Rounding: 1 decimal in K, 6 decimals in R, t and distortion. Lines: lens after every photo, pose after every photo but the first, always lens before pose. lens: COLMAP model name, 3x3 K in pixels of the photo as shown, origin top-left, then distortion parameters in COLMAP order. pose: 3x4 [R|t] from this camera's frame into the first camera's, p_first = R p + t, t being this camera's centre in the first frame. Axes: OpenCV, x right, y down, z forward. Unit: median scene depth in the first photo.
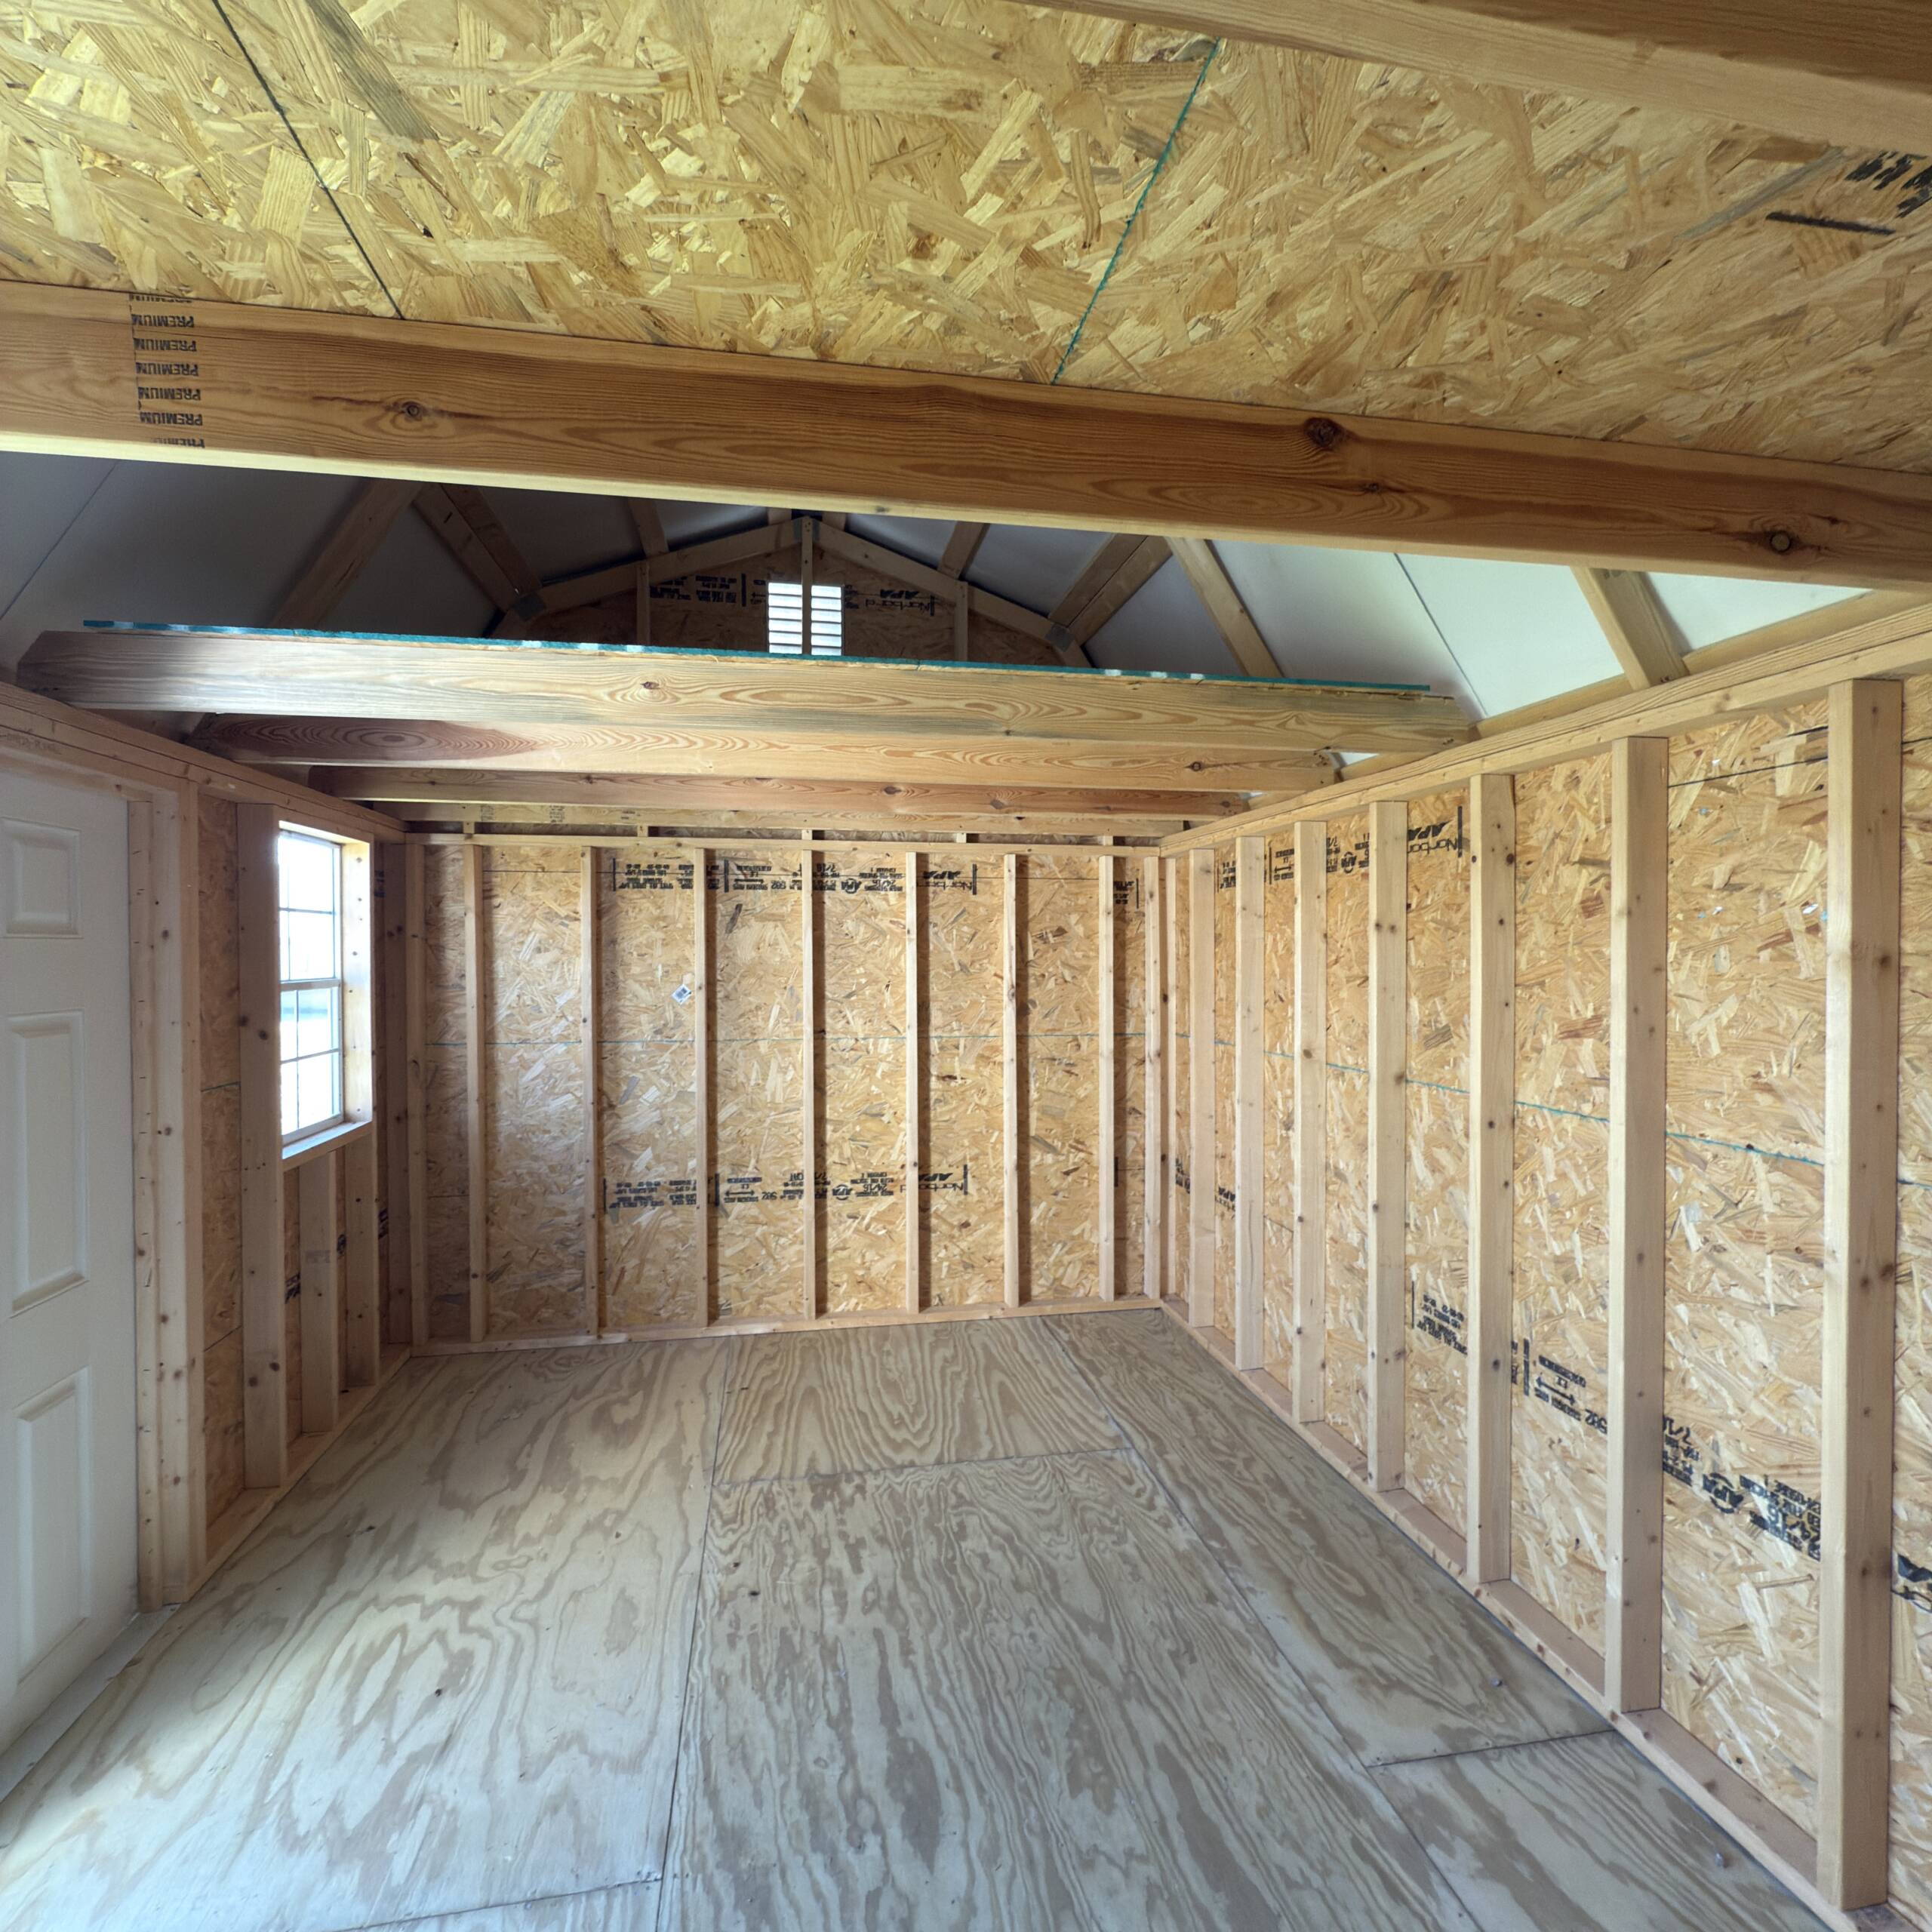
lens RADIAL K [[1030.2, 0, 966.0], [0, 1030.2, 966.0], [0, 0, 1]] dist [-0.000648, 0.001203]
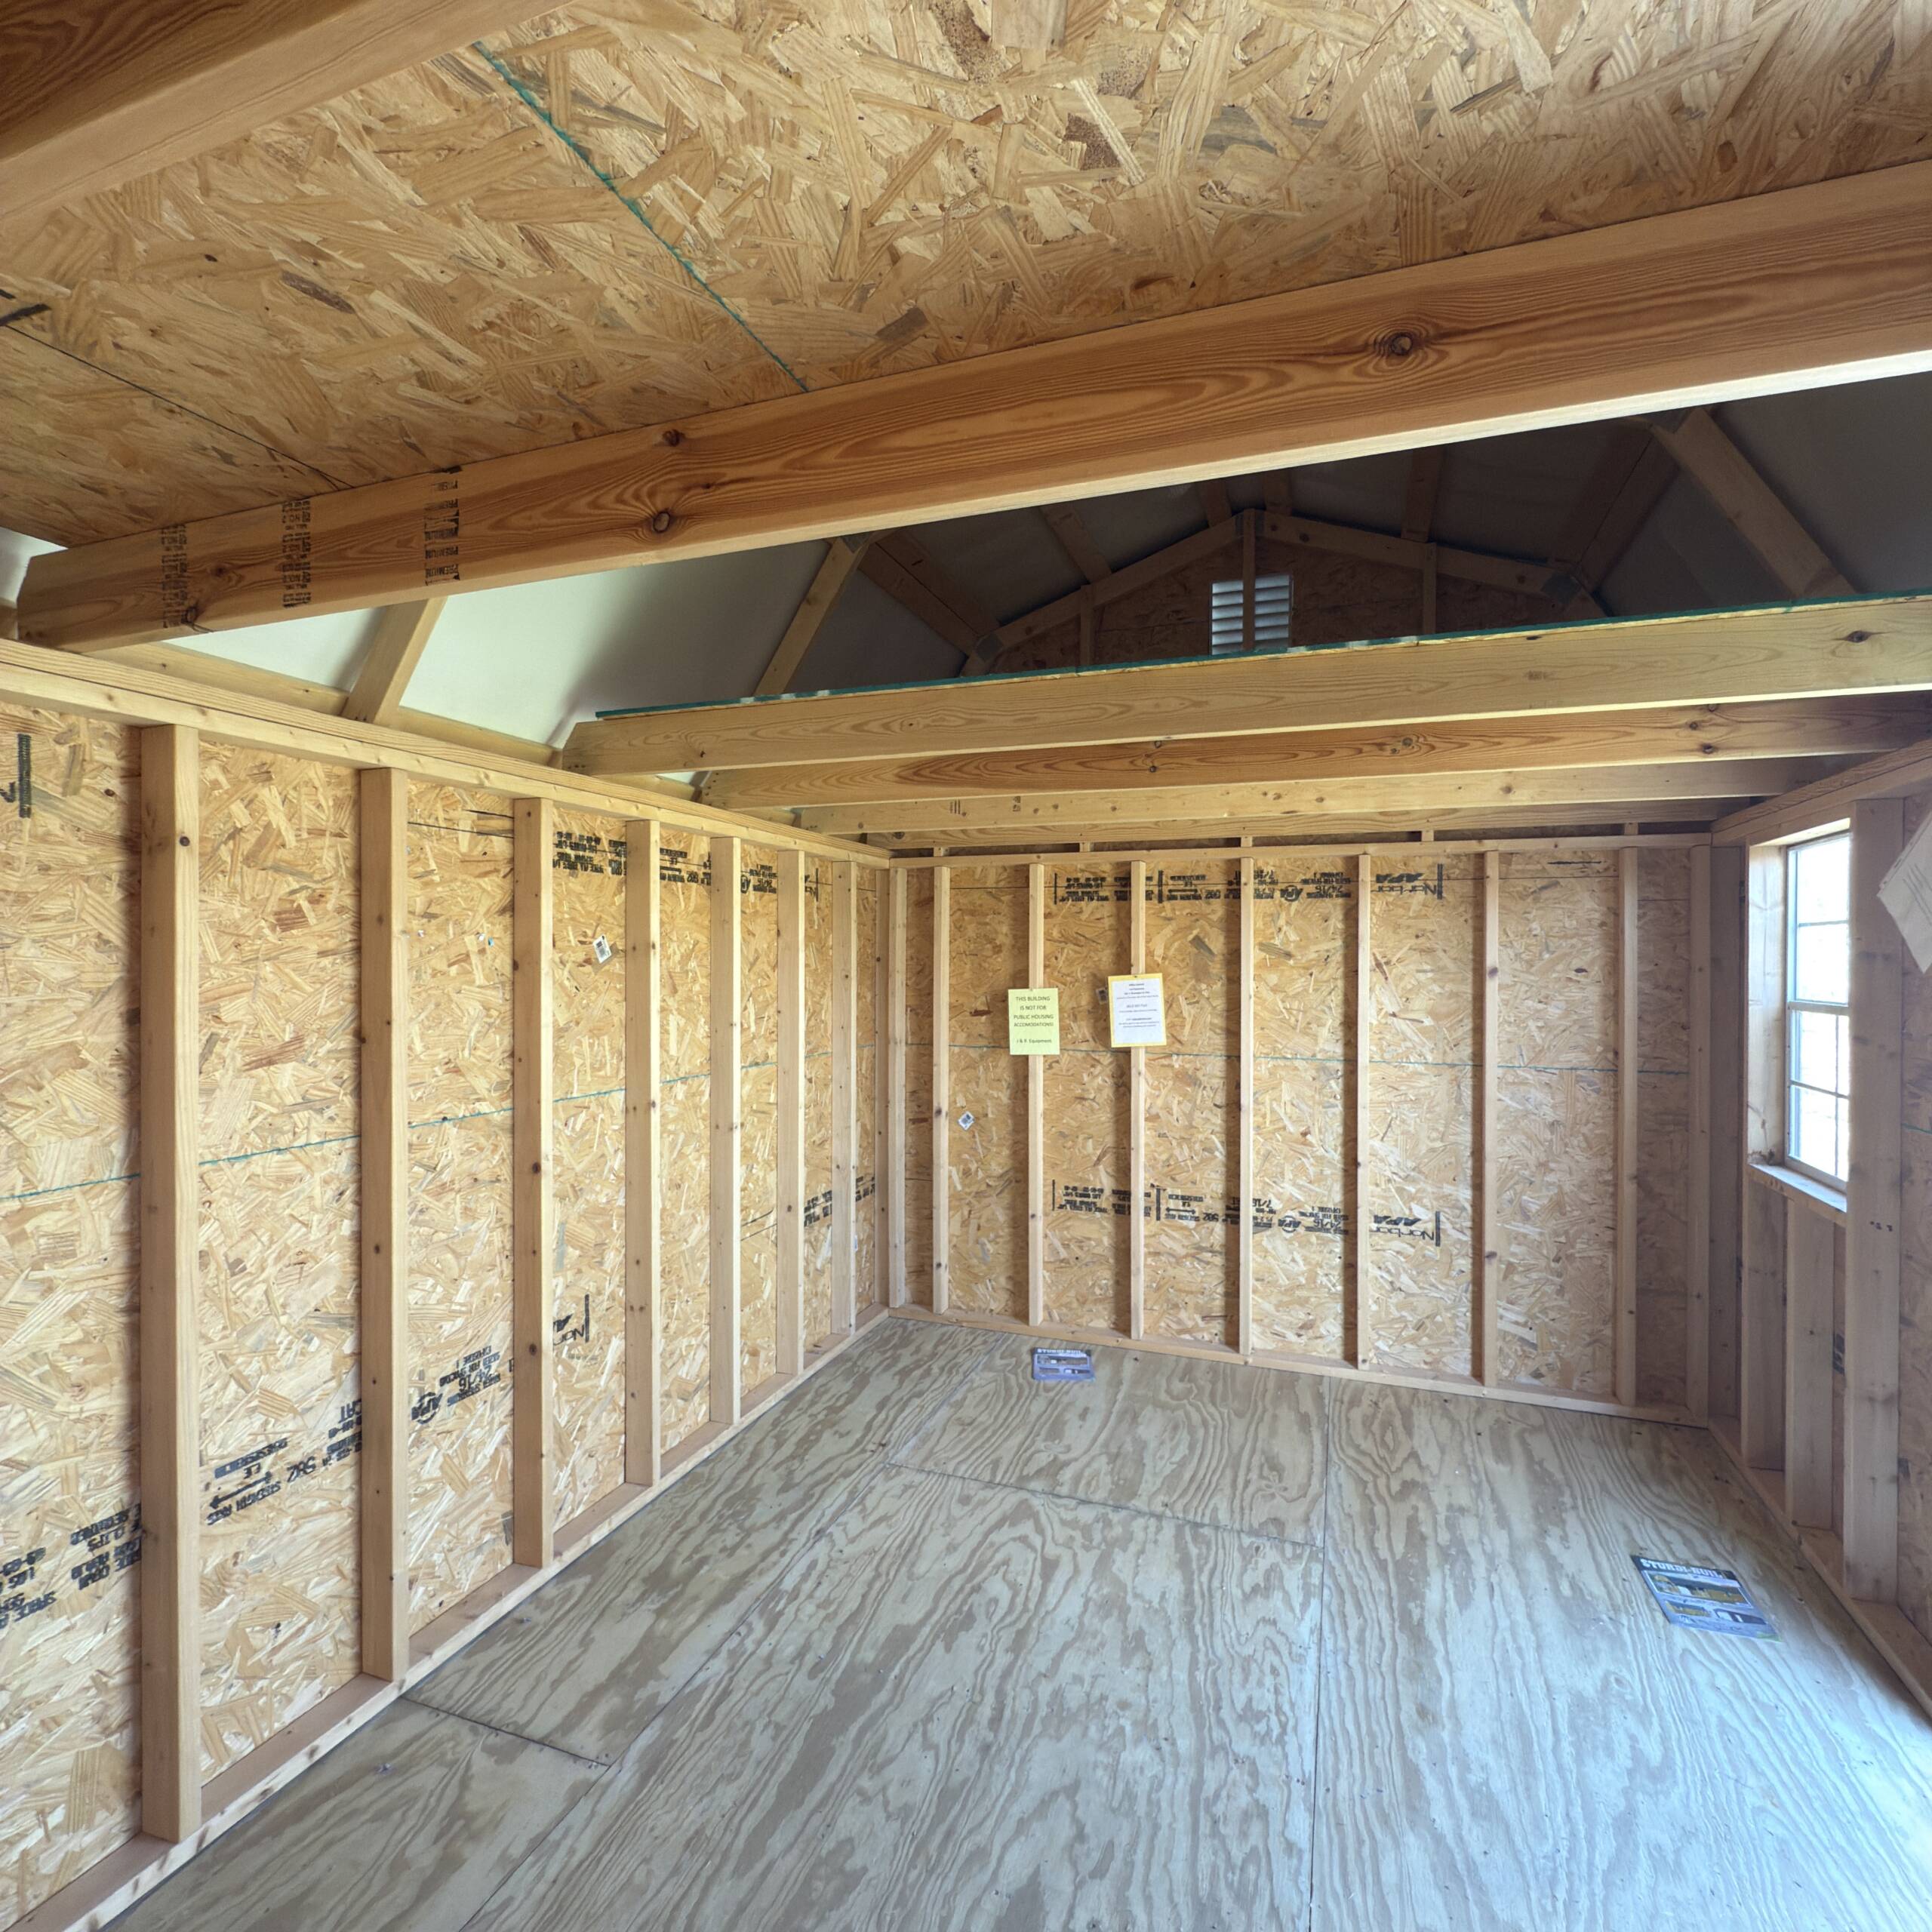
lens RADIAL K [[1030.2, 0, 966.0], [0, 1030.2, 966.0], [0, 0, 1]] dist [-0.000648, 0.001203]
pose [[-0.861605, -0.004065, 0.507563, -0.441053], [0.004973, 0.999852, 0.016449, -0.032538], [-0.507554, 0.016697, -0.861458, 1.718291]]
